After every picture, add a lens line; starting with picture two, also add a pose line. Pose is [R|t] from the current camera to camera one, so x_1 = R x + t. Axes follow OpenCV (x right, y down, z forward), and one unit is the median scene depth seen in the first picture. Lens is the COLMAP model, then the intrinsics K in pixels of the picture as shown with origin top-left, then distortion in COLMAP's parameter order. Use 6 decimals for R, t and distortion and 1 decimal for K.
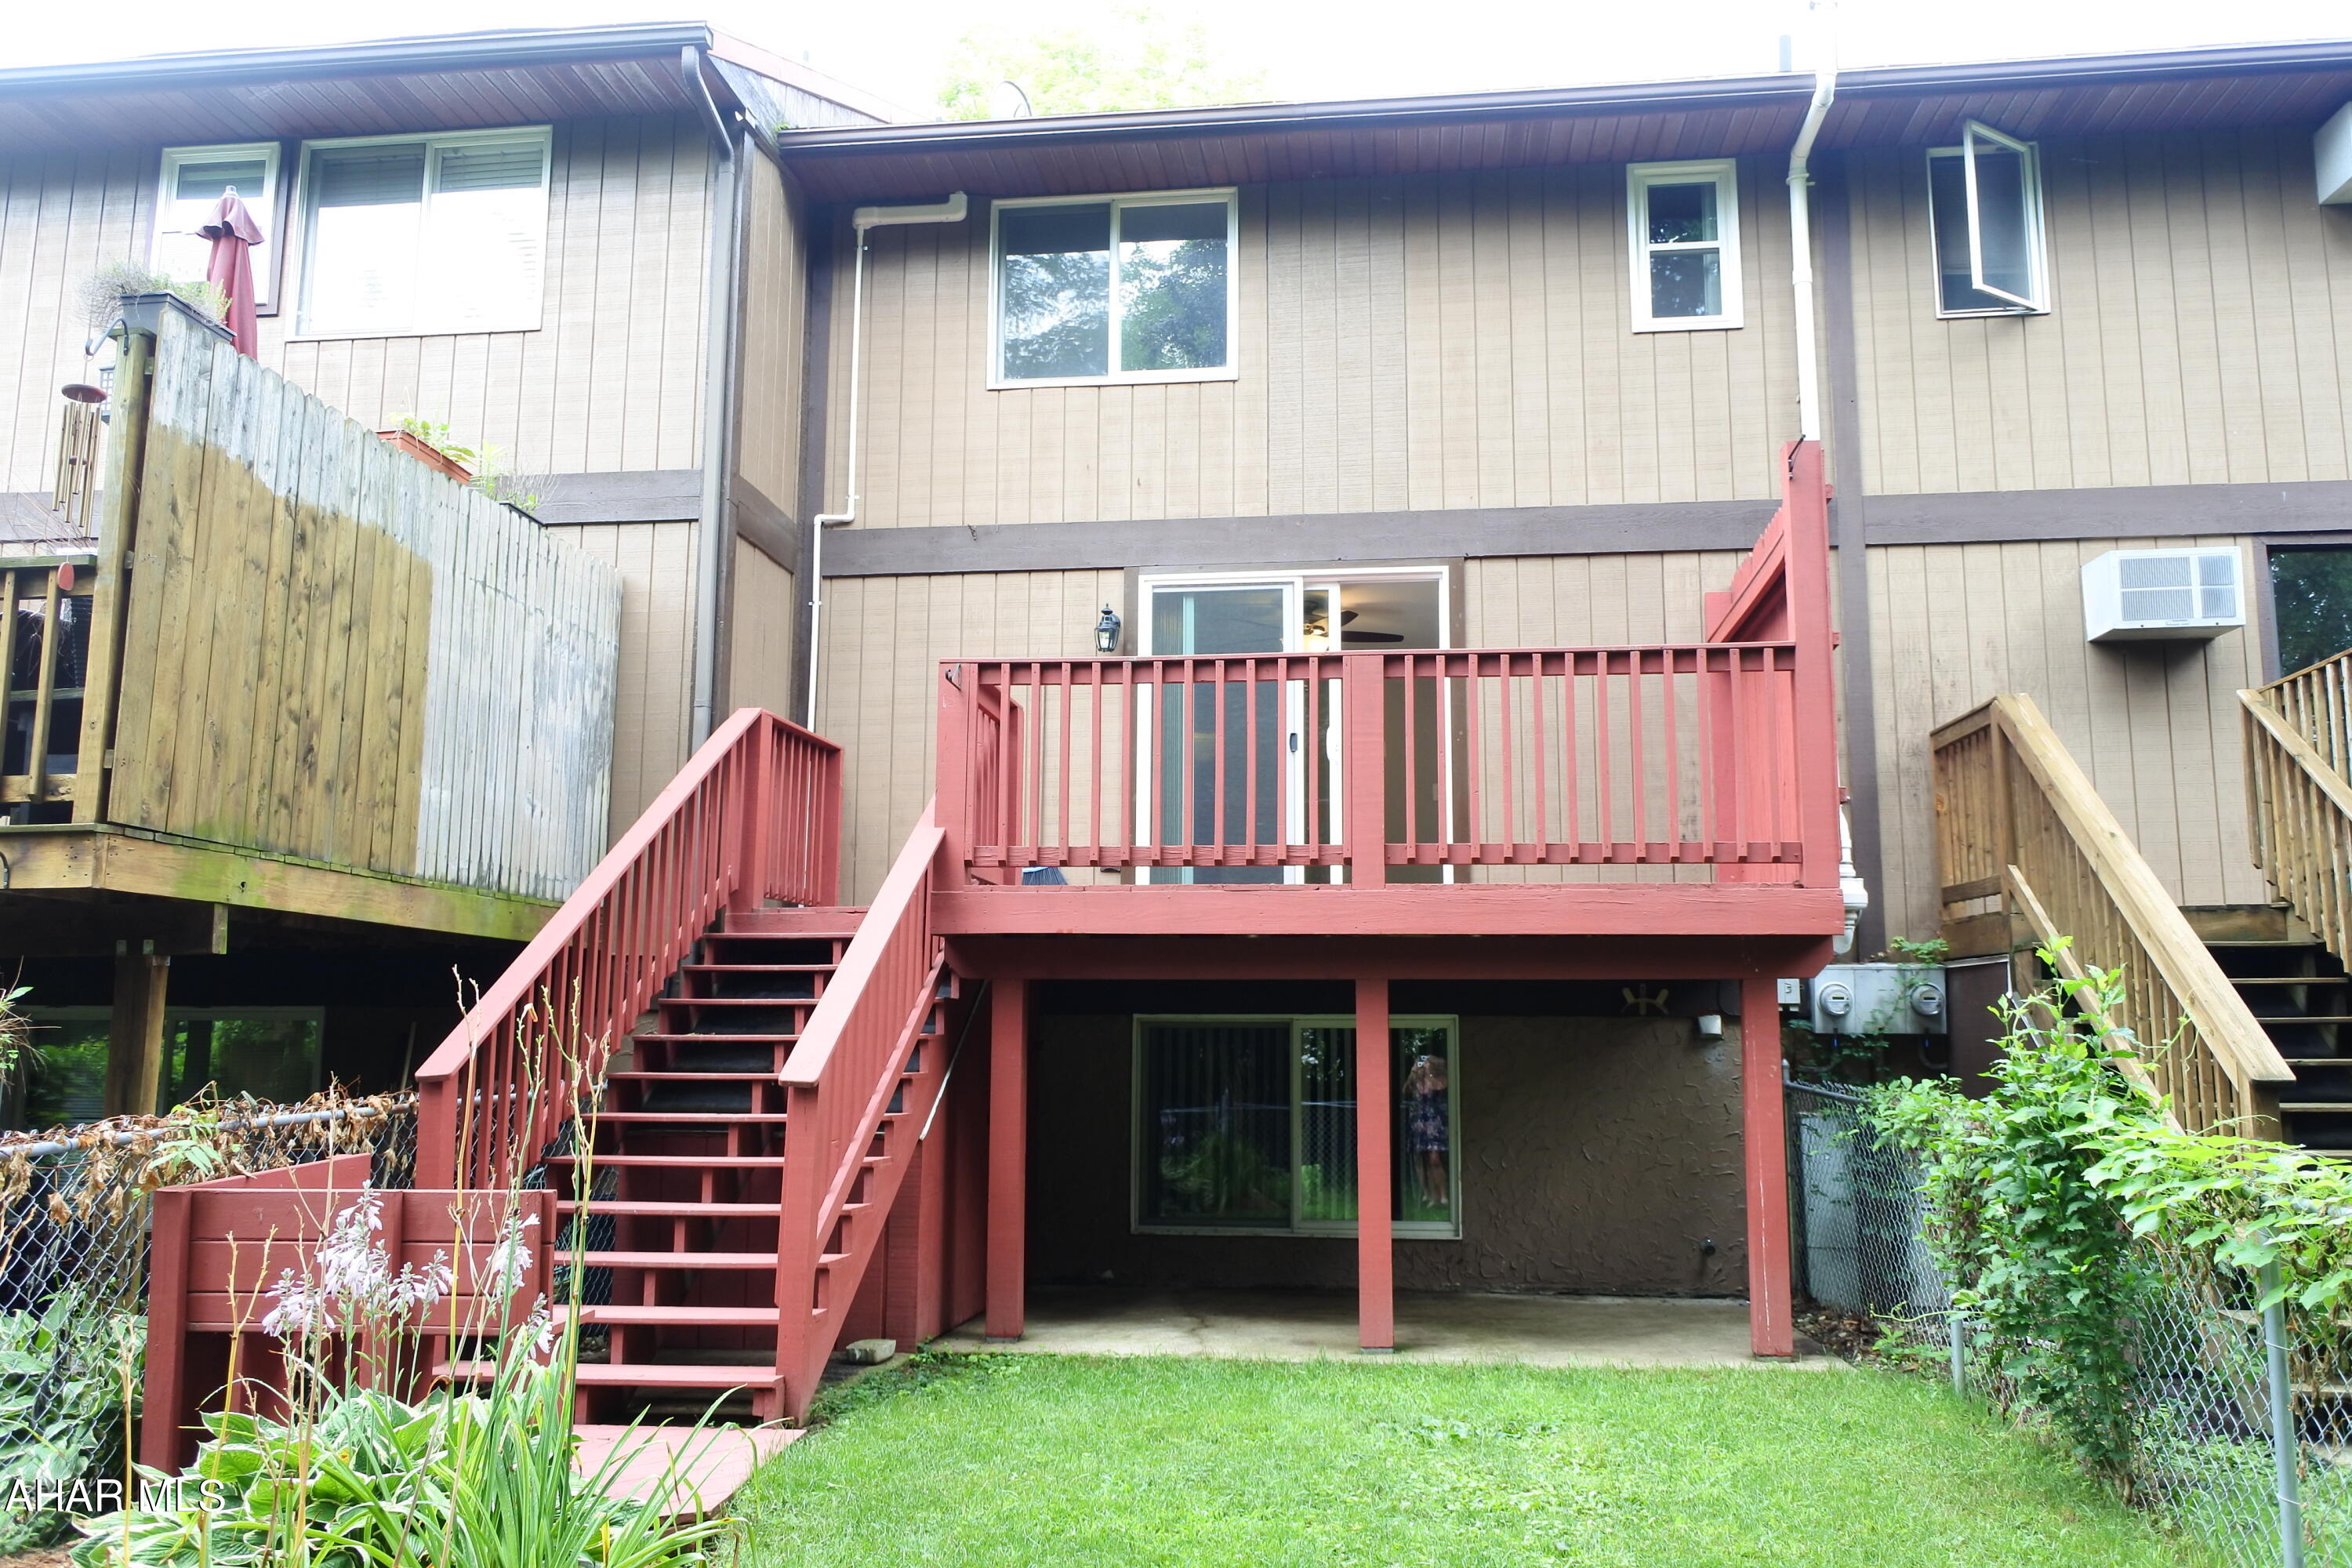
lens RADIAL K [[1842.7, 0, 1178.4], [0, 1842.7, 784.1], [0, 0, 1]] dist [-0.002082, -0.004563]
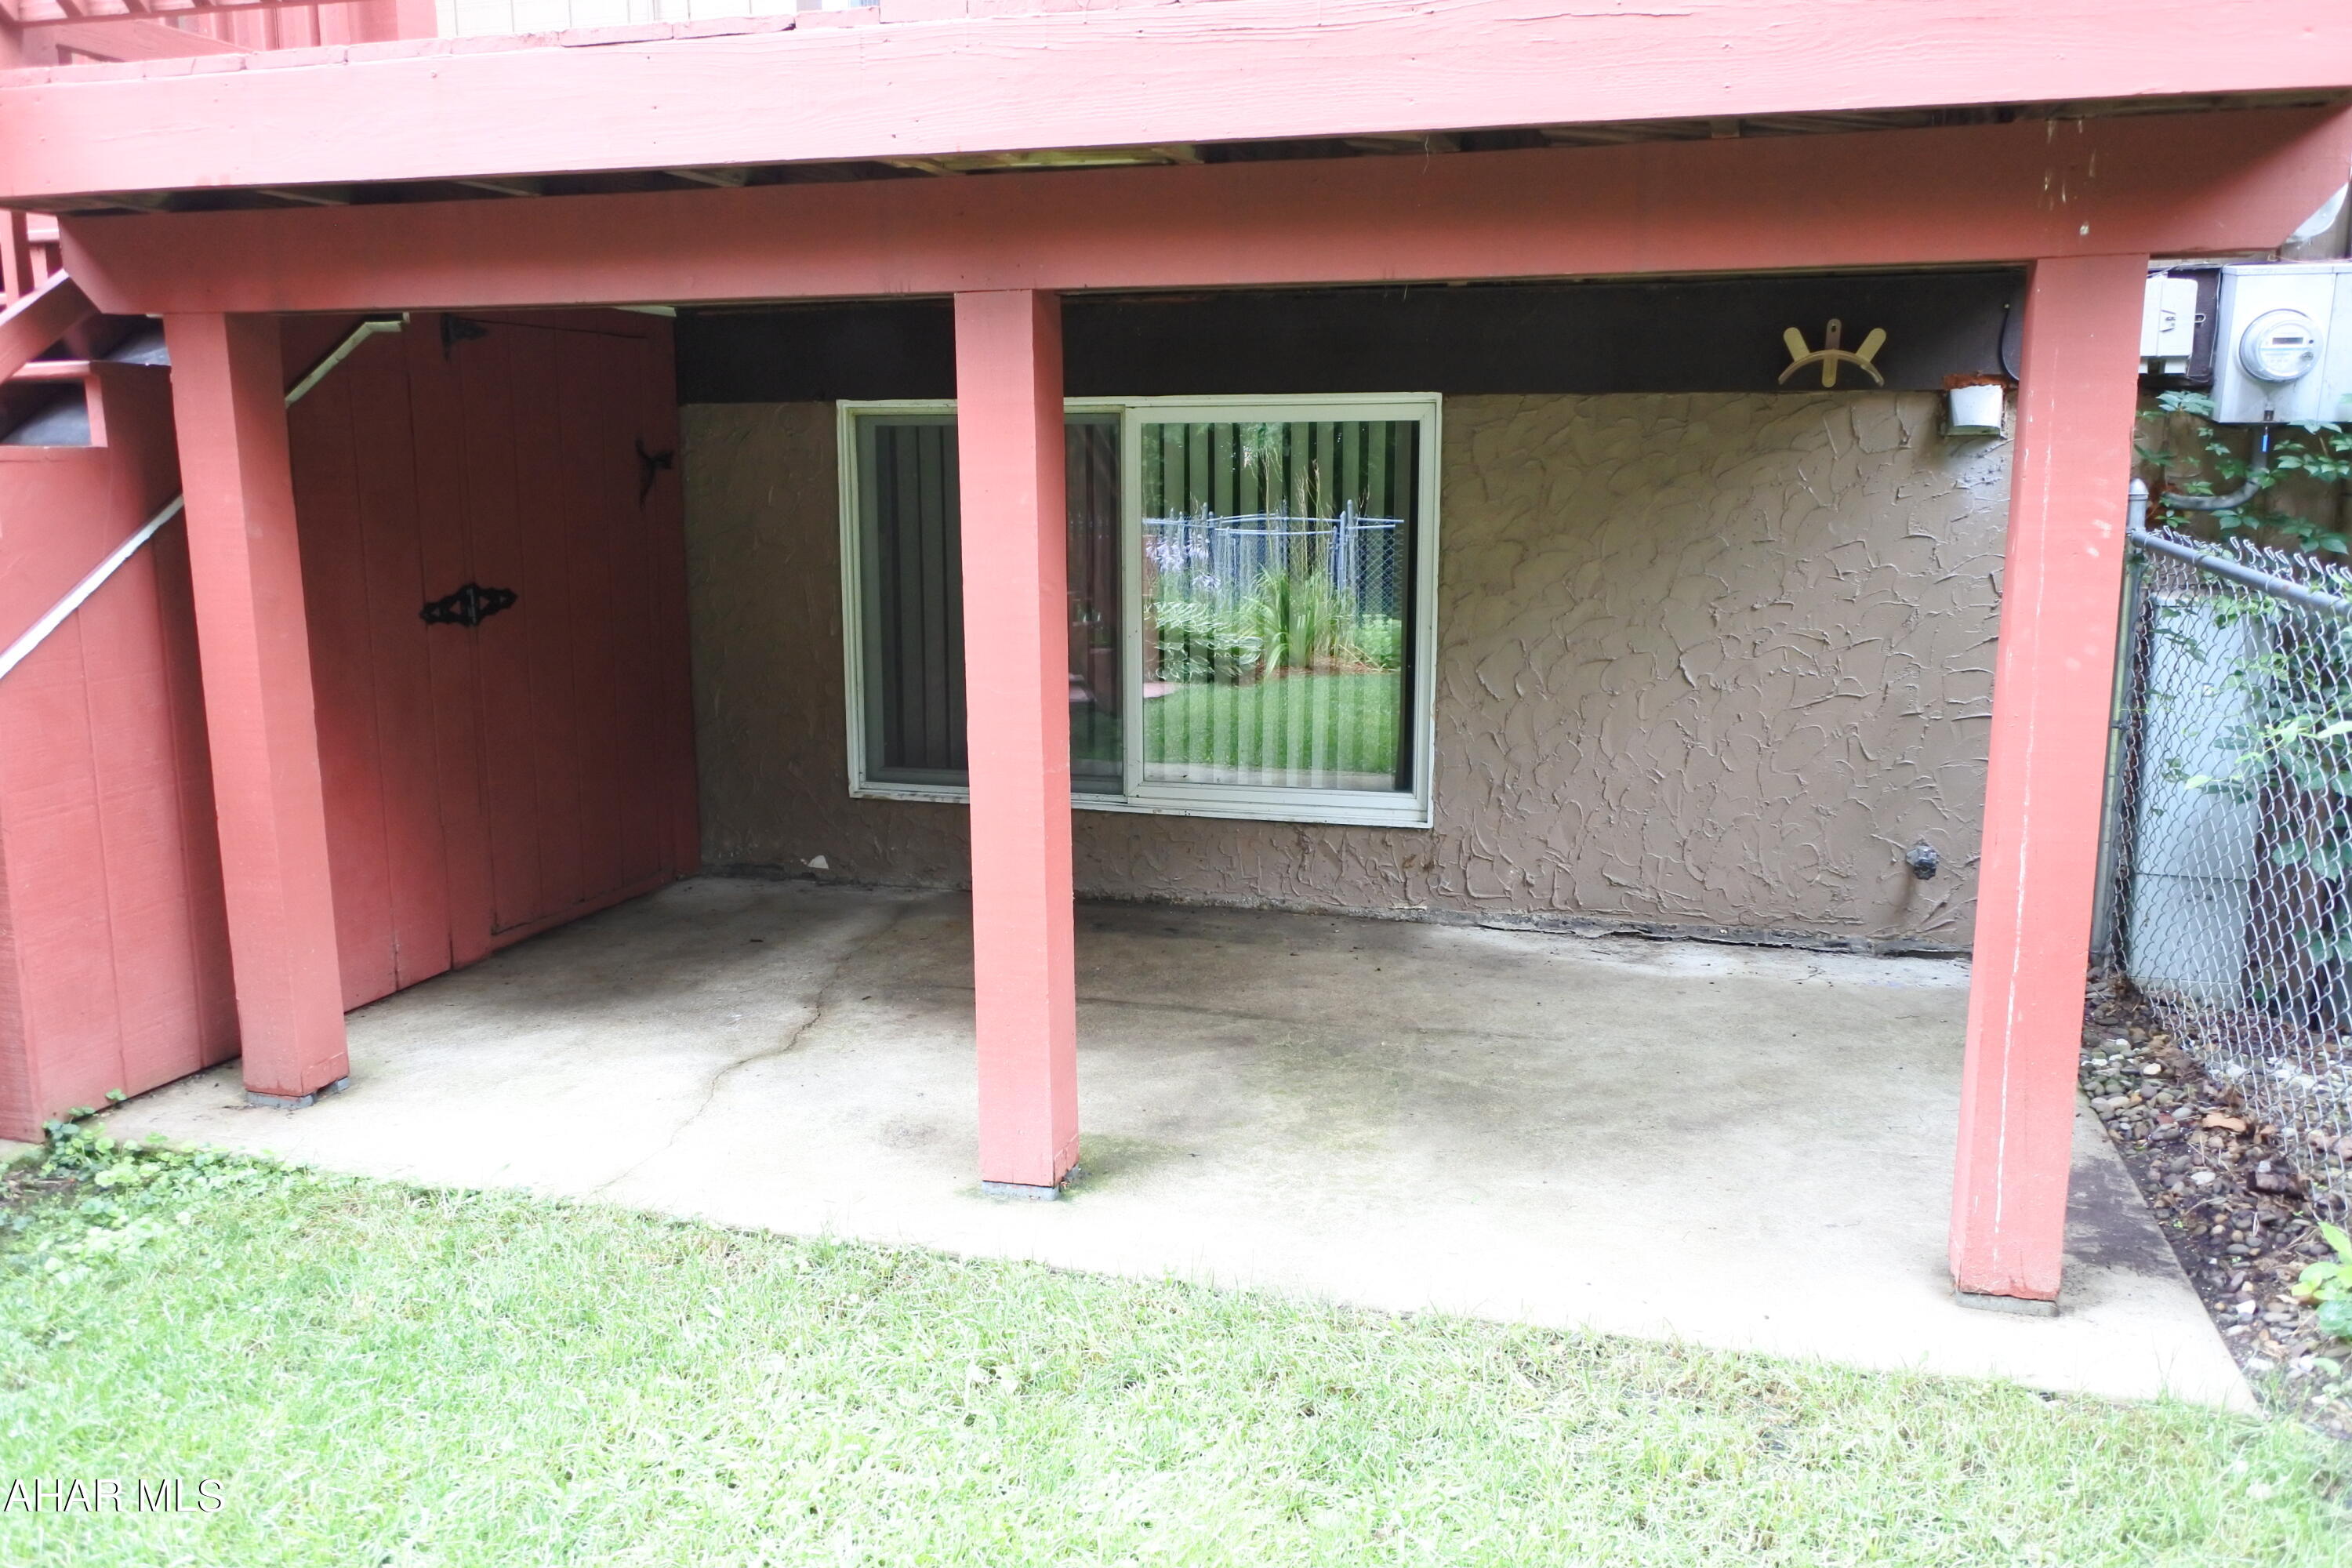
lens RADIAL K [[1842.7, 0, 1176.7], [0, 1842.7, 779.4], [0, 0, 1]] dist [-0.002082, -0.004563]
pose [[0.987152, 0.018845, -0.158671, 0.167772], [0.032478, 0.948627, 0.314725, 0.068365], [0.156450, -0.315835, 0.935827, 0.512229]]
